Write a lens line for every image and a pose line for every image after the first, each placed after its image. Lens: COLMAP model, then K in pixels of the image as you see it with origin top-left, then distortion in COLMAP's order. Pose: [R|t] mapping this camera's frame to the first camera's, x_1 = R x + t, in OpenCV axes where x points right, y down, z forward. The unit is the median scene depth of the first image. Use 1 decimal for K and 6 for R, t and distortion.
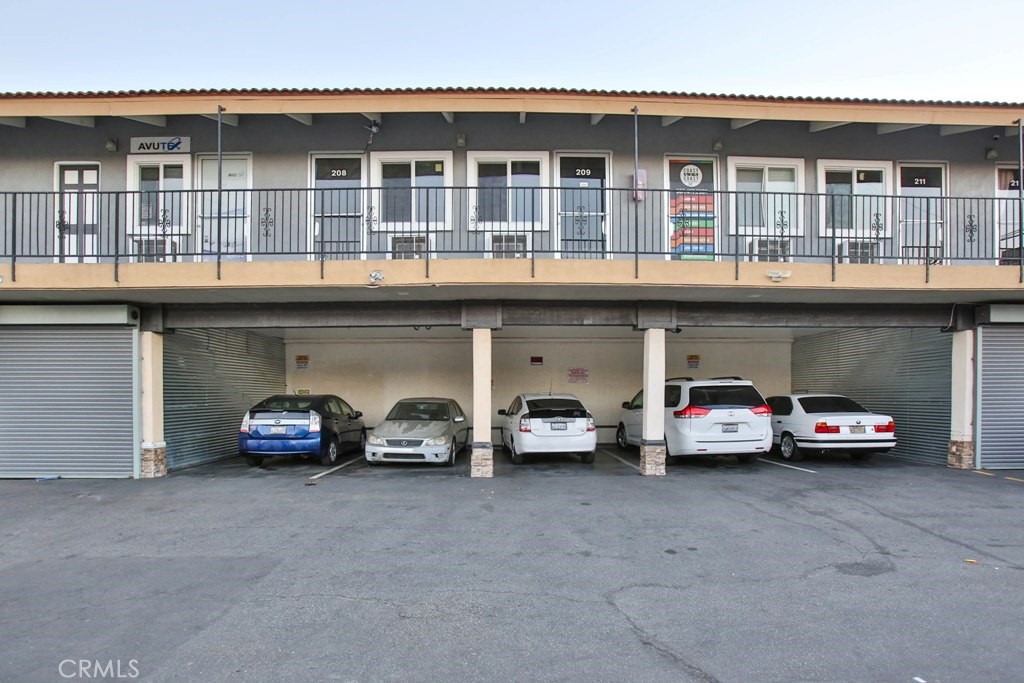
lens RADIAL K [[522.5, 0, 513.7], [0, 522.5, 342.1], [0, 0, 1]] dist [-0.052202, 0.024324]
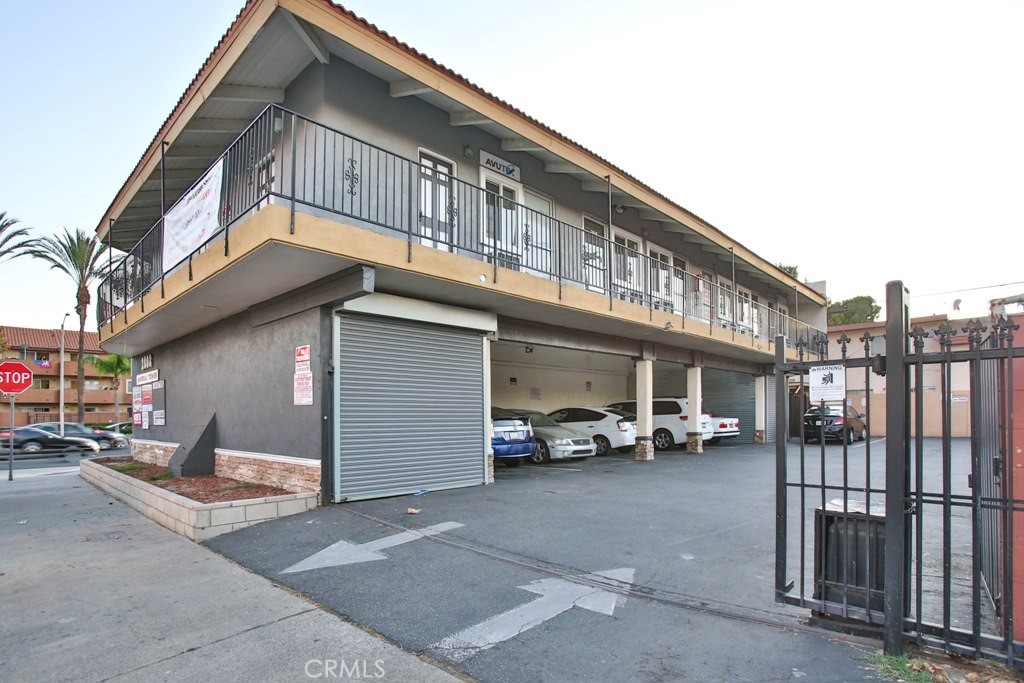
lens RADIAL K [[522.5, 0, 504.2], [0, 522.5, 344.9], [0, 0, 1]] dist [-0.052202, 0.024324]
pose [[0.713423, 0.091938, 0.694676, -1.360146], [-0.063502, 0.995759, -0.066570, 0.054121], [-0.697850, 0.003379, 0.716236, 0.213304]]
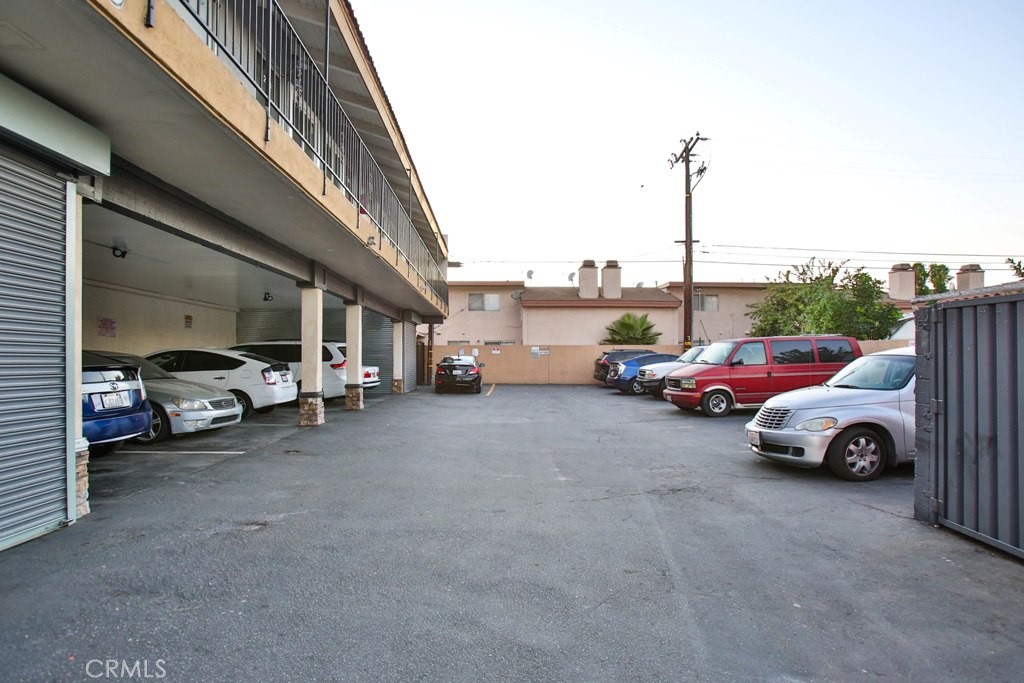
lens RADIAL K [[522.5, 0, 504.6], [0, 522.5, 343.8], [0, 0, 1]] dist [-0.052202, 0.024324]
pose [[0.018499, 0.034923, 0.999219, -1.101862], [-0.102188, 0.994222, -0.032857, 0.084081], [-0.994593, -0.101500, 0.021961, 0.577761]]
